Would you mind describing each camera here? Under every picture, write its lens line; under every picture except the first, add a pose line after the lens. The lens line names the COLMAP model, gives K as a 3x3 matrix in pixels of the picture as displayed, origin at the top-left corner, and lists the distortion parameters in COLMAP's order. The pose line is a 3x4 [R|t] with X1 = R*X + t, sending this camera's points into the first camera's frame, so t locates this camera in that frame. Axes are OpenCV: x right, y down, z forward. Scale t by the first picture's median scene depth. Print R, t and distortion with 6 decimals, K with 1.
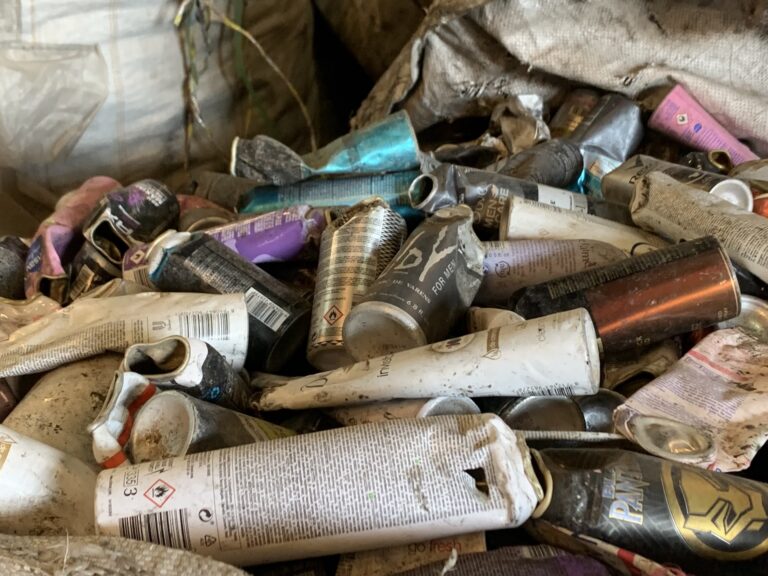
lens RADIAL K [[1181.9, 0, 384.0], [0, 1181.9, 288.0], [0, 0, 1]] dist [0.199269, -0.656269]
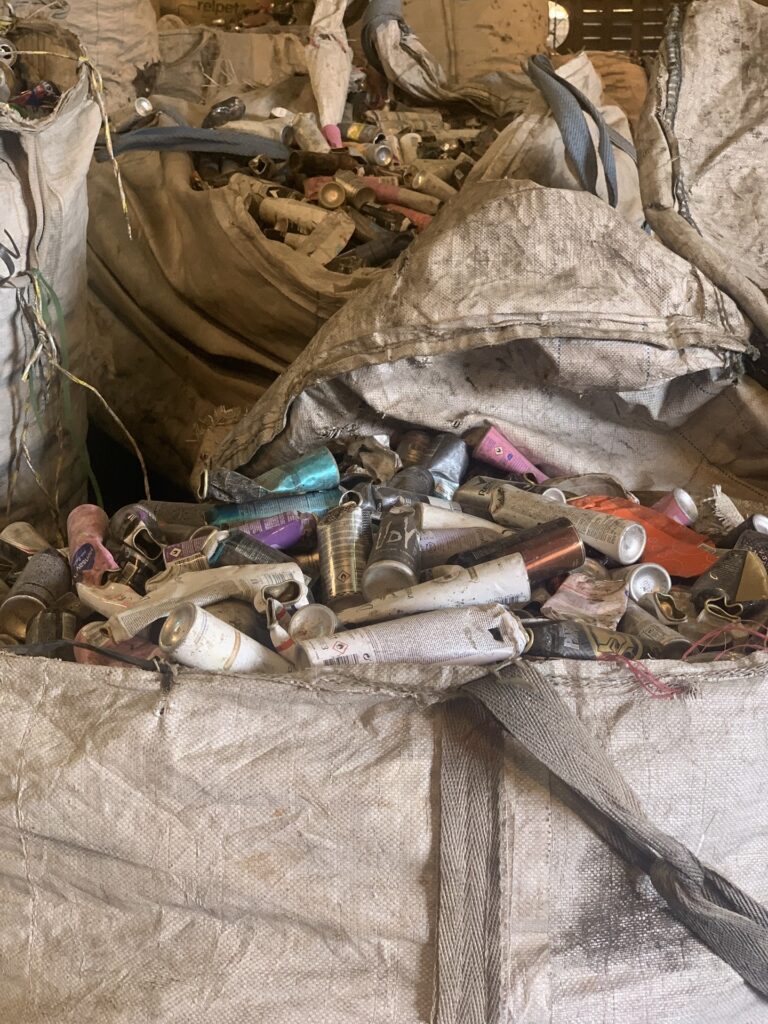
lens RADIAL K [[1548.0, 0, 387.5], [0, 1548.0, 489.8], [0, 0, 1]] dist [0.090538, -0.457525]
pose [[0.956599, -0.029377, 0.289924, -0.442167], [0.066619, 0.990604, -0.119436, 0.121198], [-0.283691, 0.133567, 0.949568, -0.736555]]
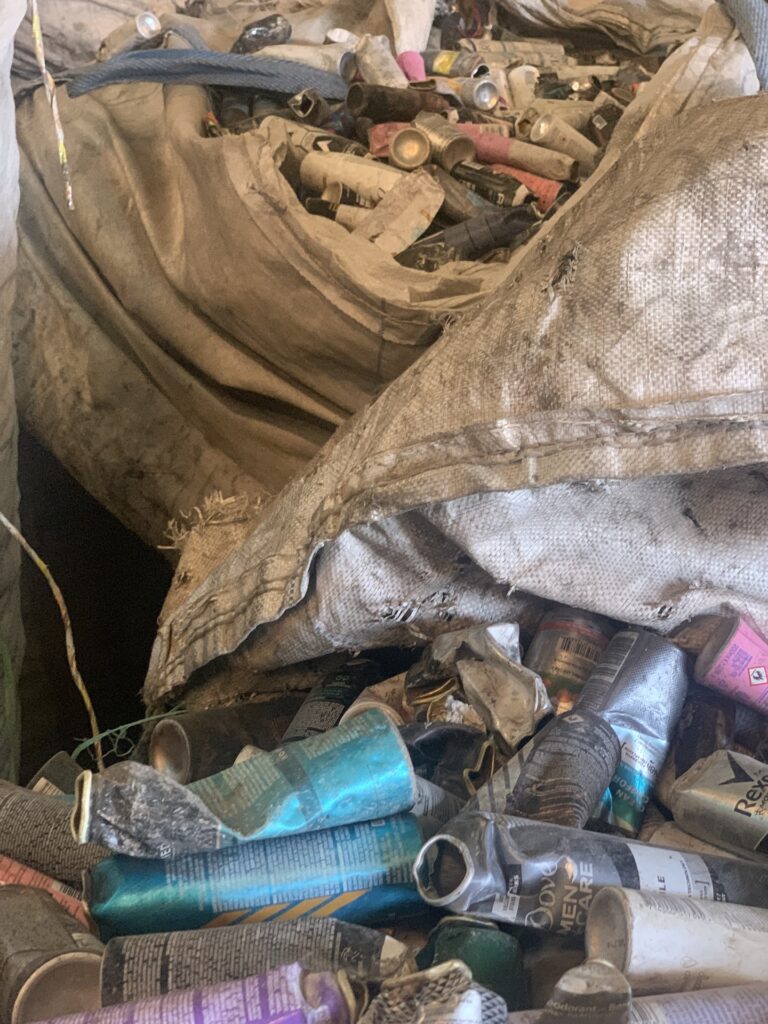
lens RADIAL K [[1559.9, 0, 387.6], [0, 1559.9, 547.0], [0, 0, 1]] dist [0.032206, -0.247208]
pose [[0.968611, -0.015992, 0.248067, -0.169141], [0.035757, 0.996514, -0.075378, -0.173748], [-0.245997, 0.081882, 0.965806, 0.261100]]
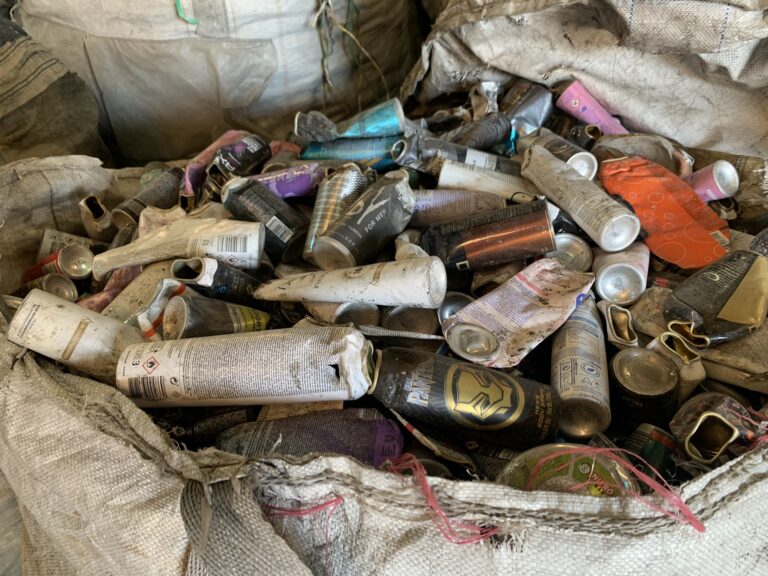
lens RADIAL K [[599.2, 0, 385.4], [0, 599.2, 284.9], [0, 0, 1]] dist [0.006248, -0.009272]
pose [[0.986424, 0.069453, -0.148812, 0.148959], [-0.034836, 0.974039, 0.223685, -0.082625], [0.160484, -0.215464, 0.963234, 0.126733]]
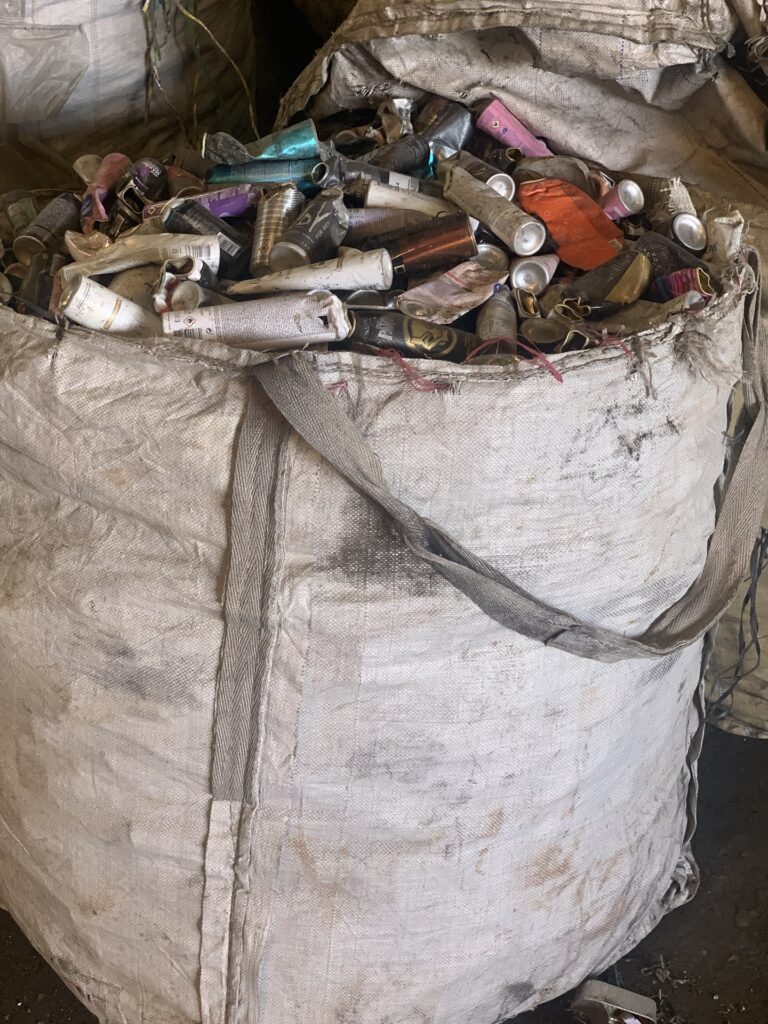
lens RADIAL K [[1535.2, 0, 366.4], [0, 1535.2, 505.8], [0, 0, 1]] dist [0.035793, -0.020839]
pose [[0.999392, 0.024253, 0.025067, 0.053098], [-0.028480, 0.982320, 0.185029, -0.024339], [-0.020136, -0.185631, 0.982413, -1.142924]]
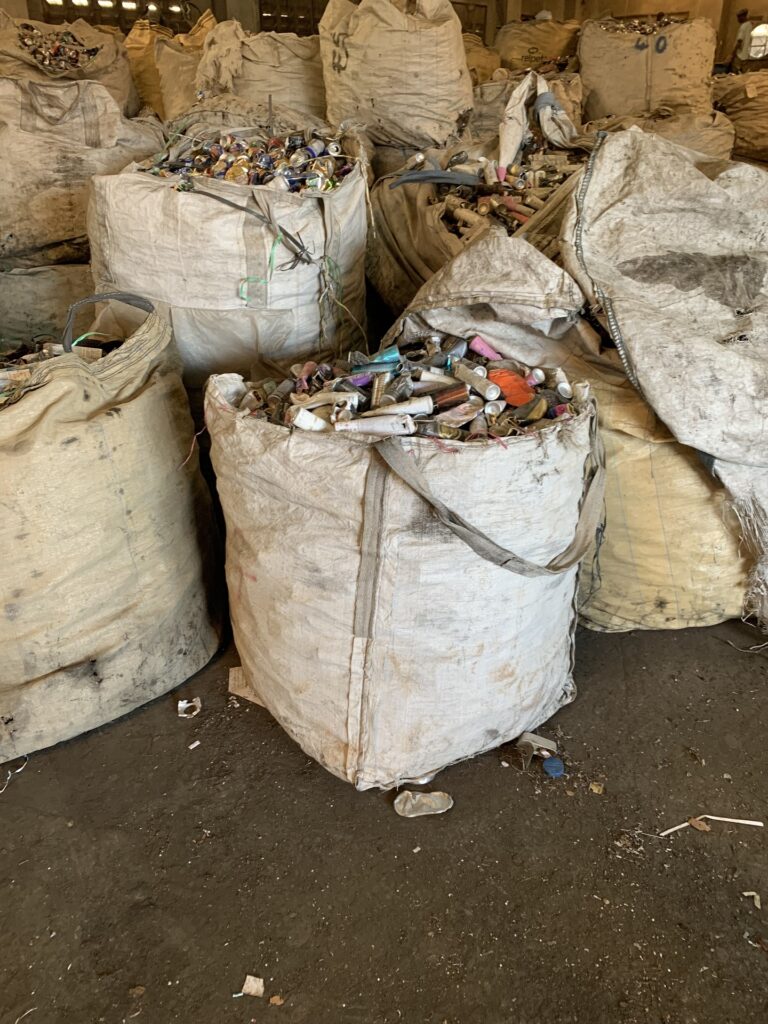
lens RADIAL K [[768.8, 0, 371.2], [0, 768.8, 503.4], [0, 0, 1]] dist [0.088328, -0.131937]
pose [[0.999228, 0.023007, -0.031856, 0.027826], [-0.019232, 0.993283, 0.114098, 0.065765], [0.034267, -0.113397, 0.992959, -1.423946]]
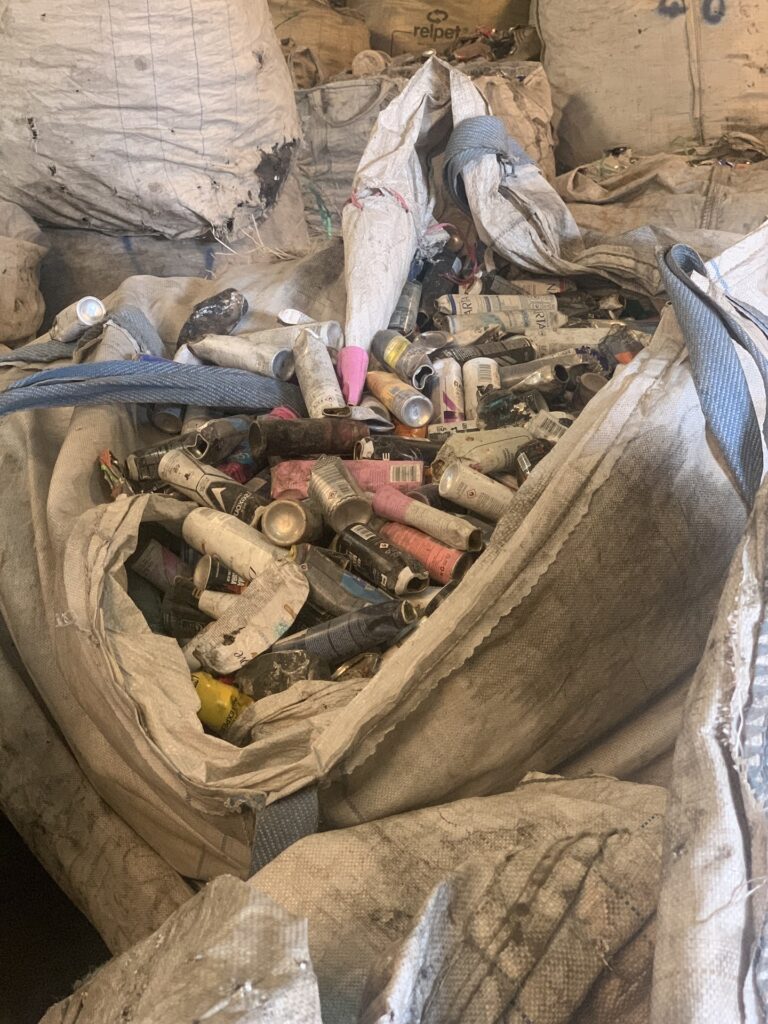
lens RADIAL K [[1571.4, 0, 369.1], [0, 1571.4, 511.0], [0, 0, 1]] dist [0.025952, -0.004271]
pose [[0.995369, -0.013155, 0.095221, 0.314347], [0.023523, 0.993807, -0.108598, -0.675384], [-0.093203, 0.110335, 0.989515, 0.349642]]
